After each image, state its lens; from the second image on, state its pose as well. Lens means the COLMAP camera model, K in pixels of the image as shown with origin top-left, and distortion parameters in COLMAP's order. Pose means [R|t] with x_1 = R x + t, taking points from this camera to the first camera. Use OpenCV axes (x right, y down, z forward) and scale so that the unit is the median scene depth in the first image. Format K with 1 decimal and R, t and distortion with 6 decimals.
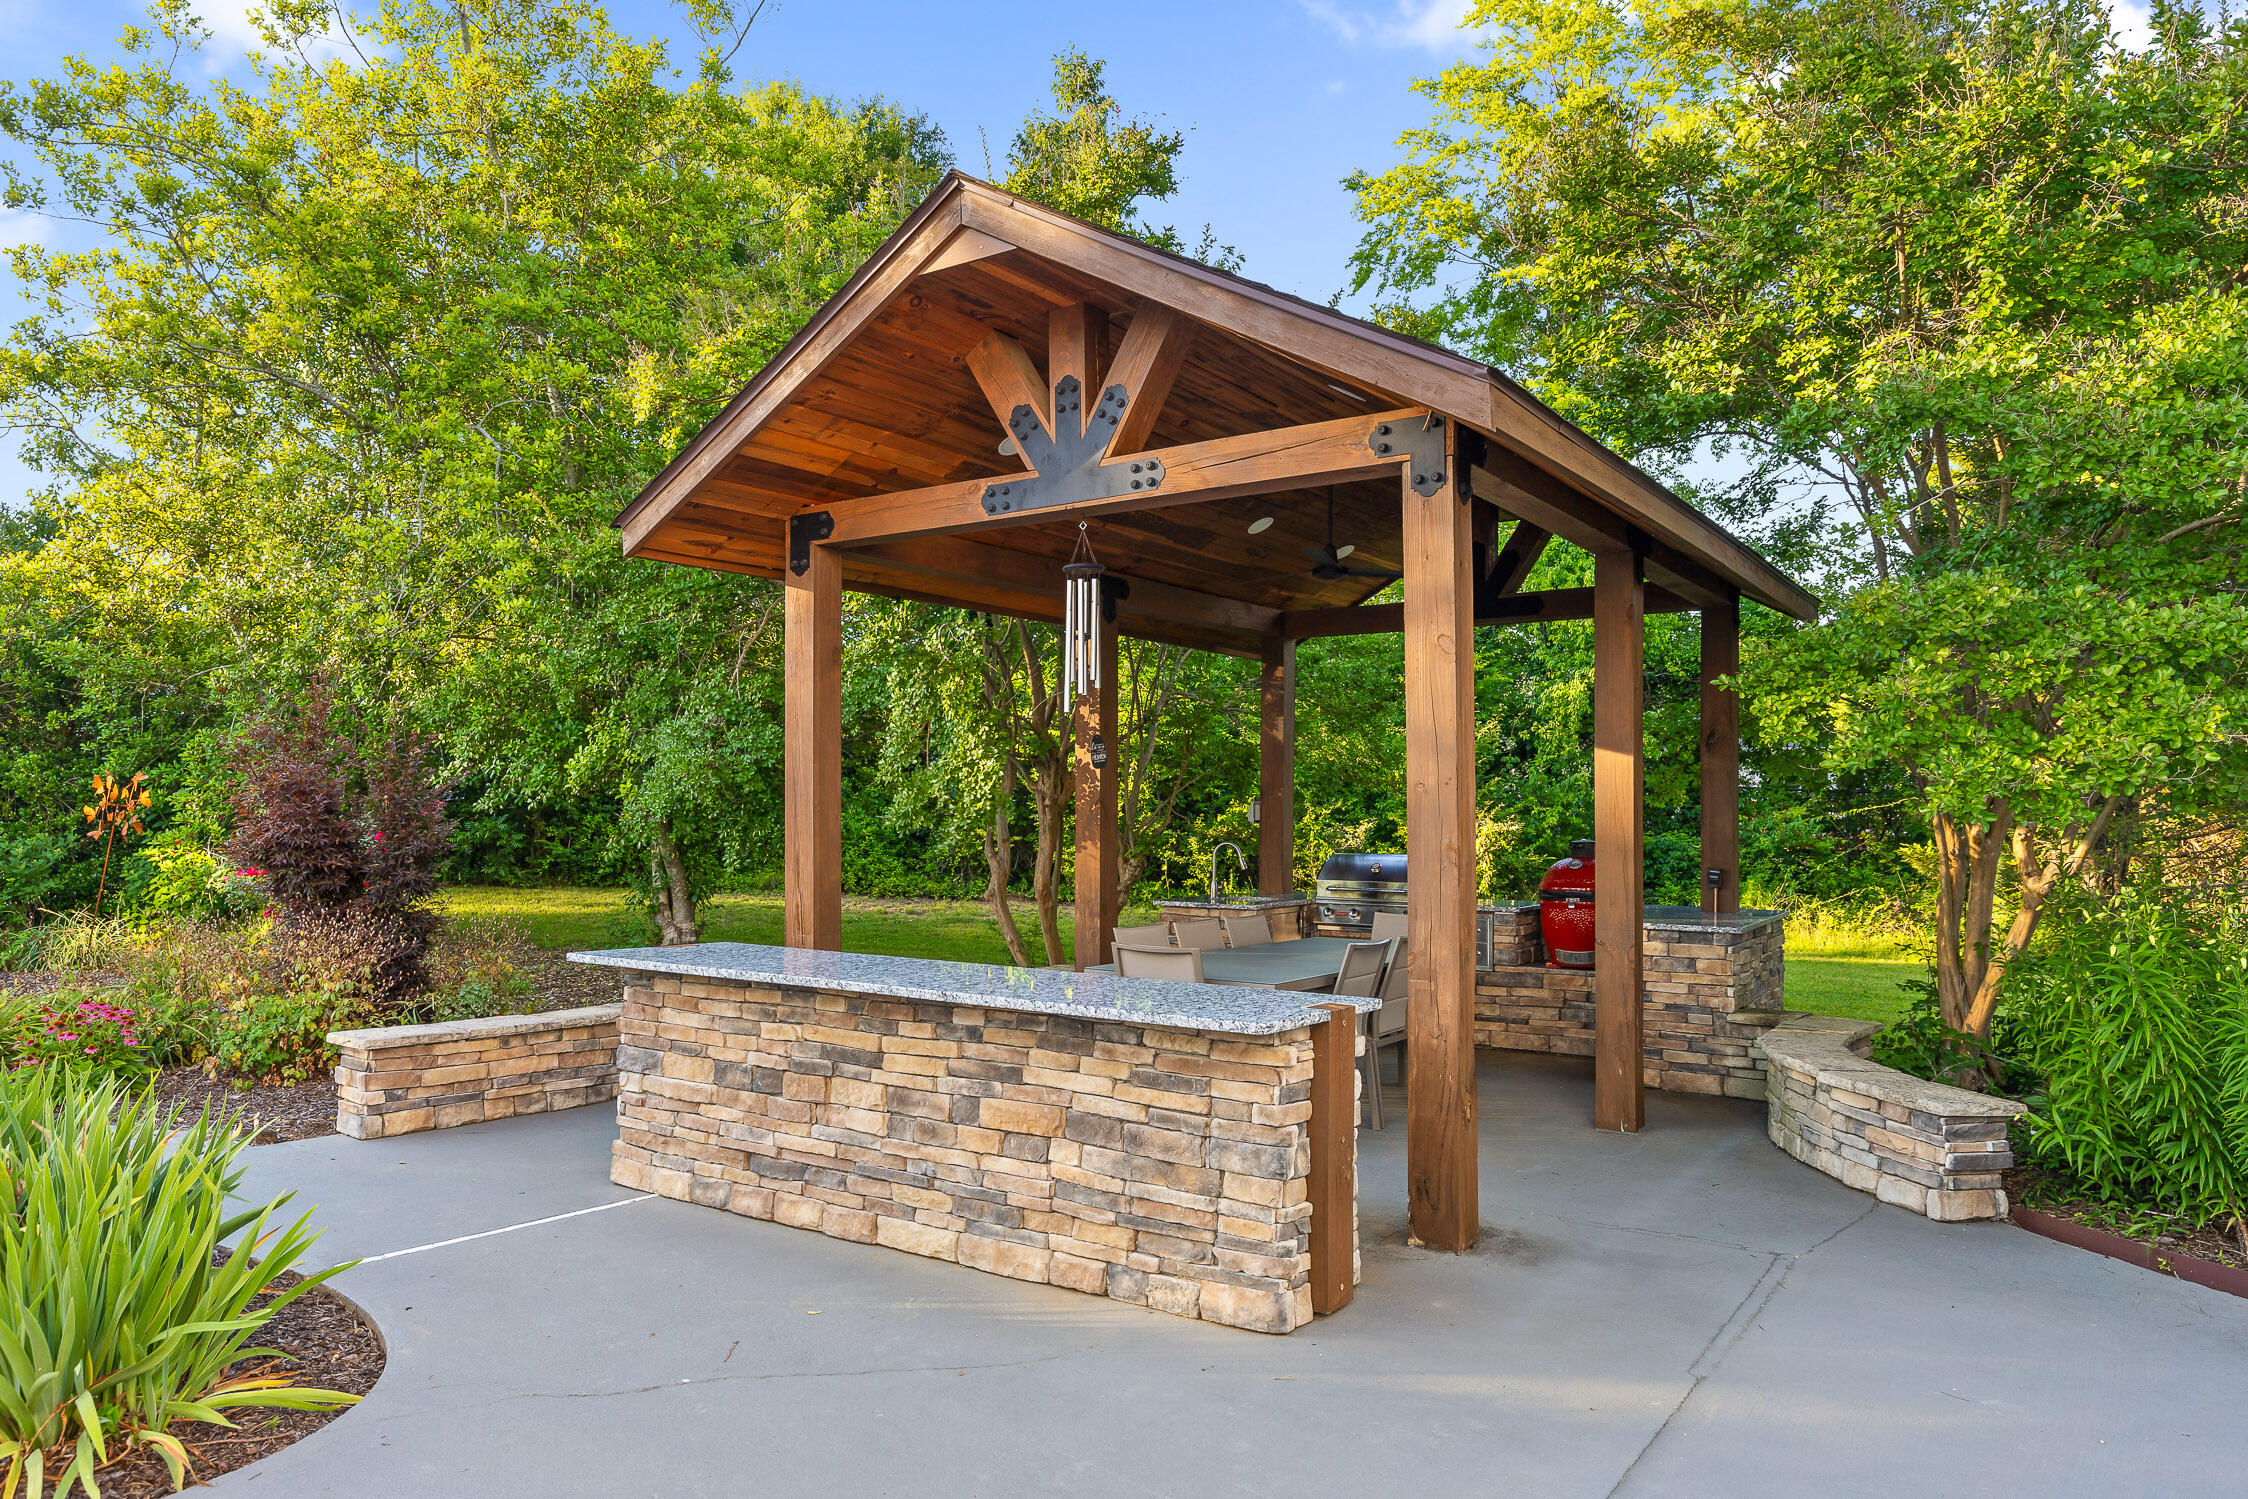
lens RADIAL K [[1469.0, 0, 1139.2], [0, 1469.0, 818.8], [0, 0, 1]] dist [0.007817, -0.001109]
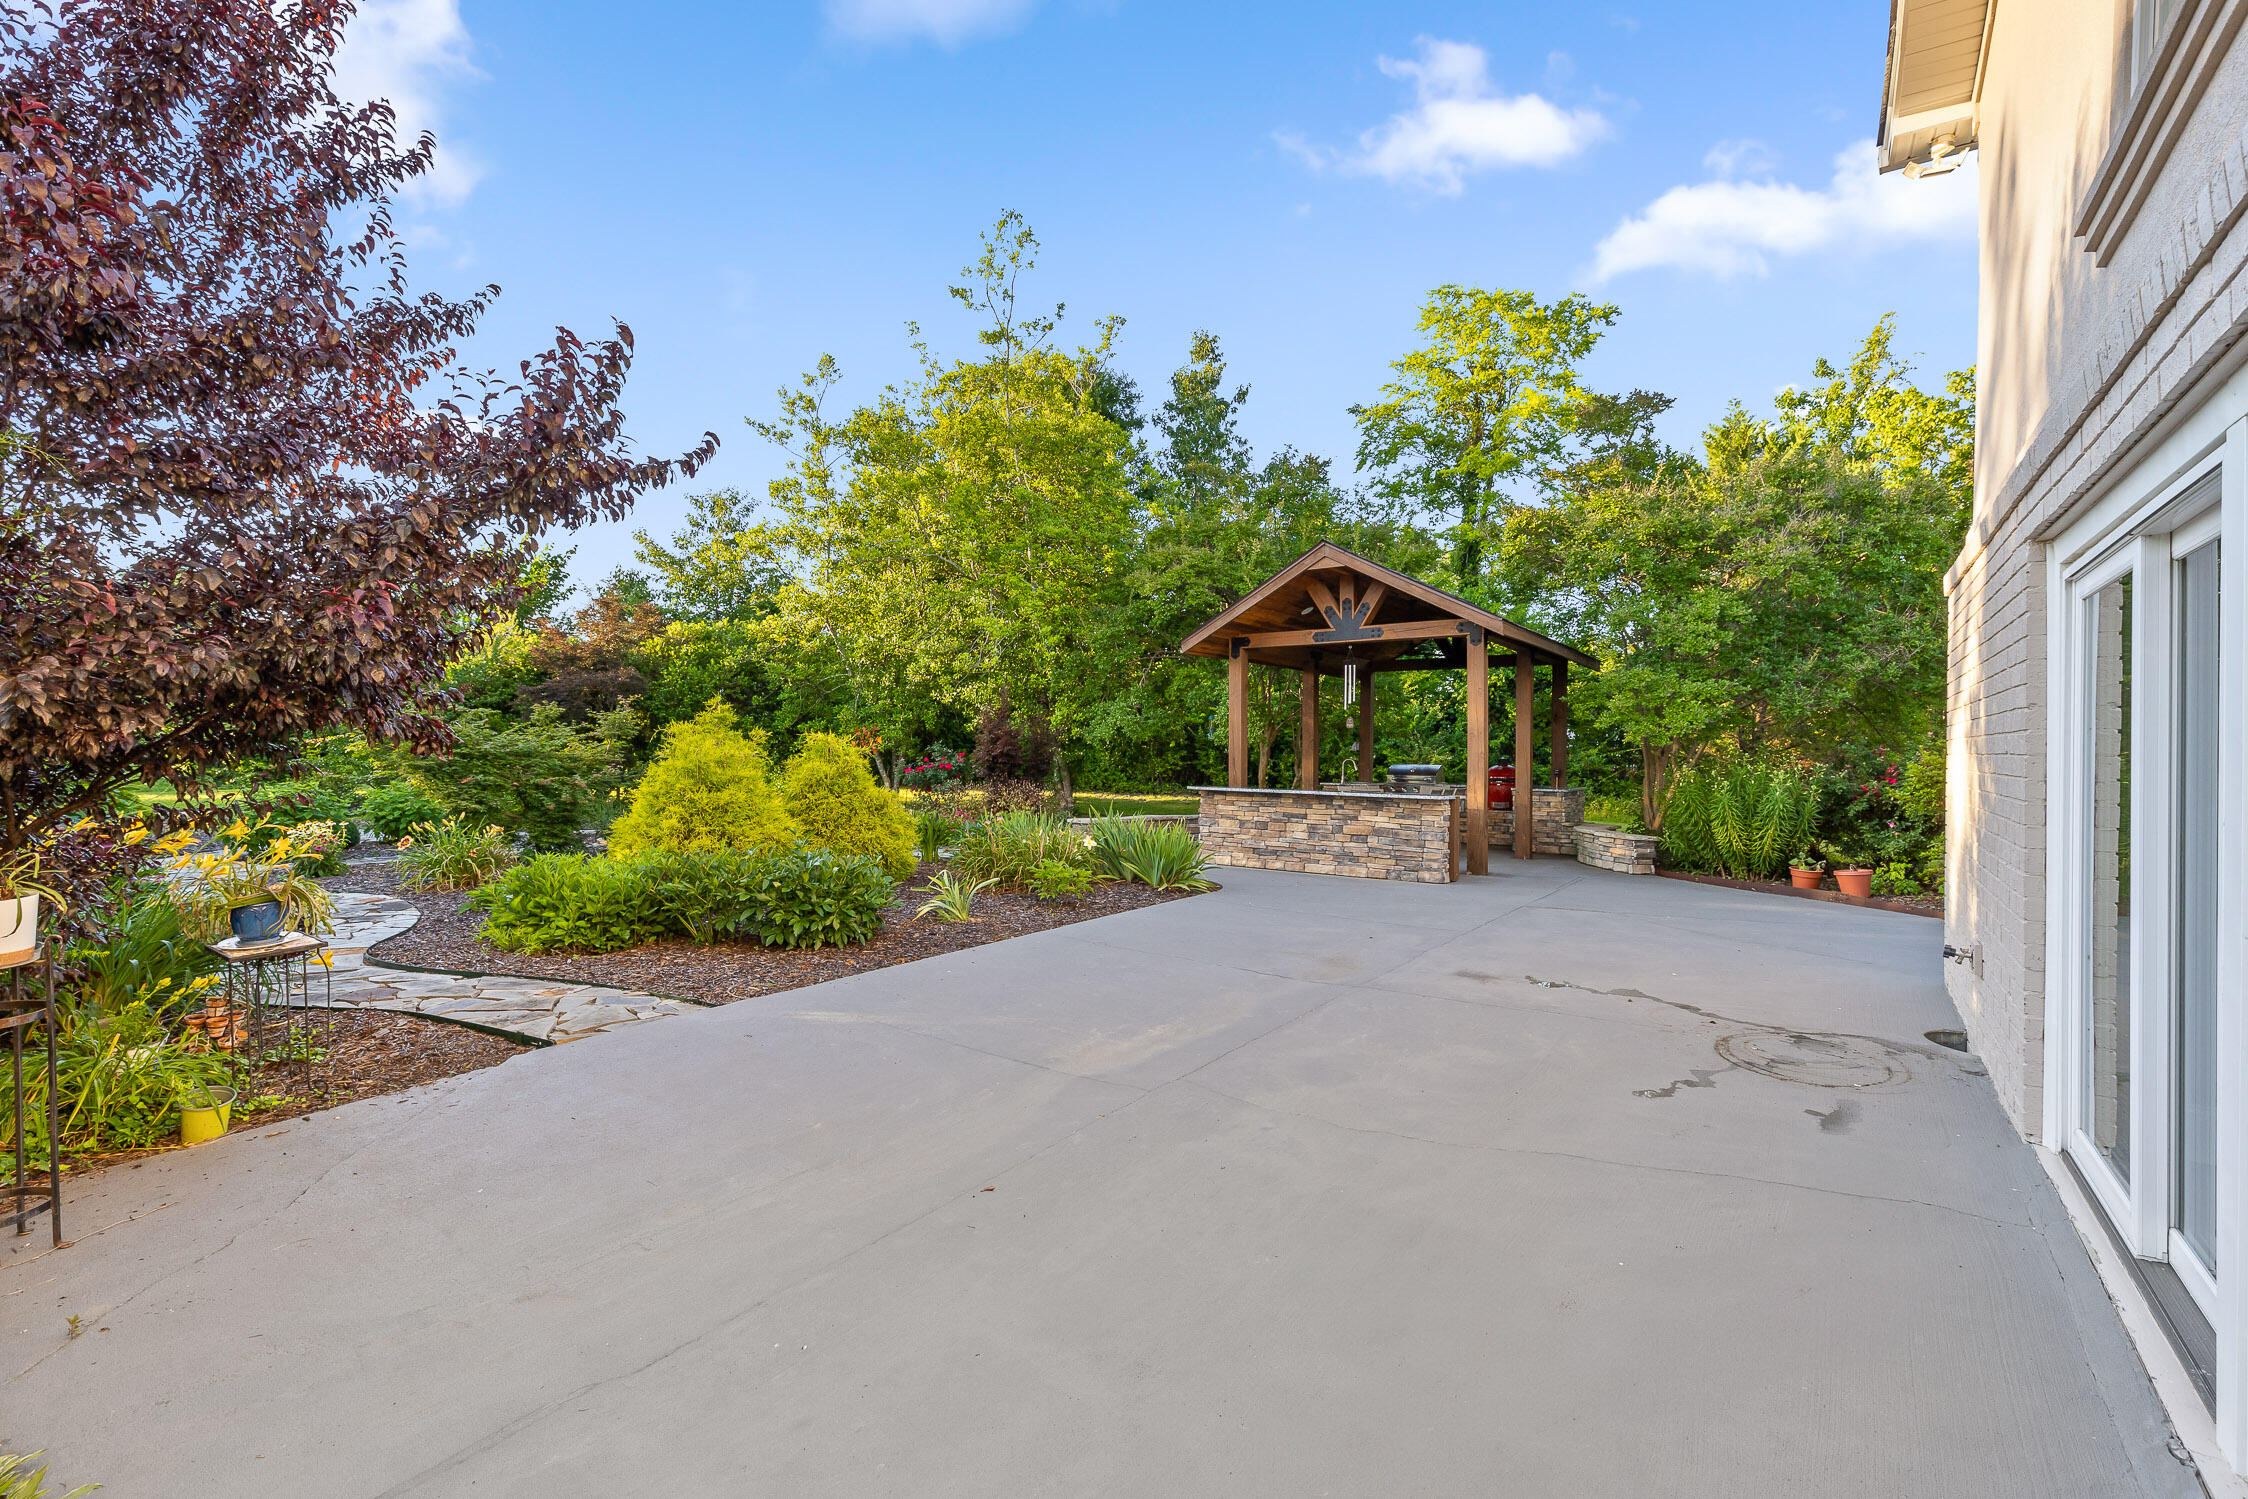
lens RADIAL K [[1040.5, 0, 1121.8], [0, 1040.5, 754.2], [0, 0, 1]] dist [0.002826, 0.000009]
pose [[0.999927, 0.007692, -0.009281, -0.511549], [-0.007747, 0.999952, -0.005924, 0.038254], [0.009235, 0.005996, 0.999939, -1.198380]]
